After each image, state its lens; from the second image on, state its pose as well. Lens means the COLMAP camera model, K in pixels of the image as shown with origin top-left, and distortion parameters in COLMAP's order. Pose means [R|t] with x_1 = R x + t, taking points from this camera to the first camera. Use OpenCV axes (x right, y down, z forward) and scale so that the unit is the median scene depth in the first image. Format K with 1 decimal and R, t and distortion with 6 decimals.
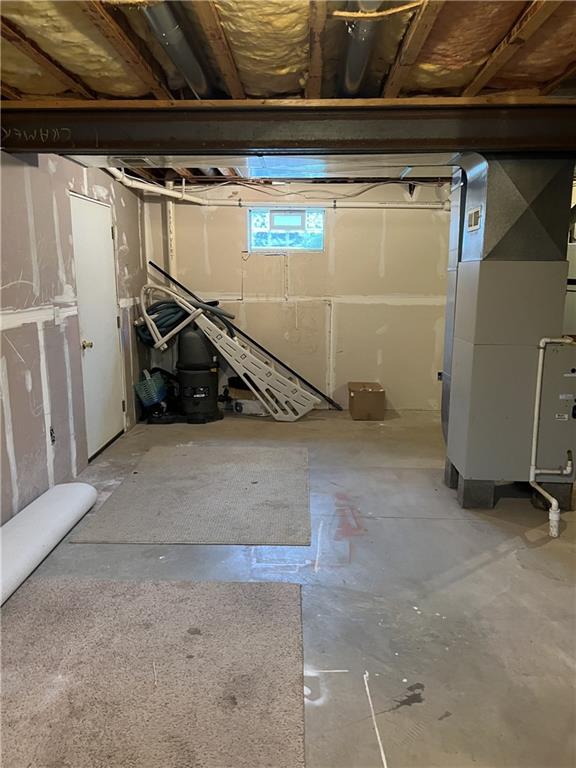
lens RADIAL K [[586.0, 0, 288.3], [0, 586.0, 384.6], [0, 0, 1]] dist [0.015104, -0.010223]
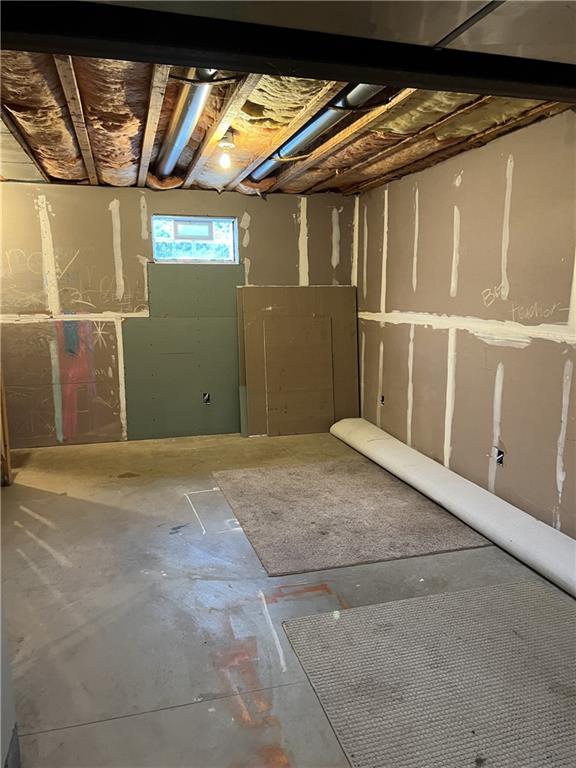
lens RADIAL K [[586.0, 0, 289.5], [0, 586.0, 384.8], [0, 0, 1]] dist [0.015104, -0.010223]
pose [[-0.953271, 0.048826, -0.298144, 0.318141], [-0.056015, 0.941179, 0.333233, -0.382115], [0.296878, 0.334362, -0.894464, 2.045692]]
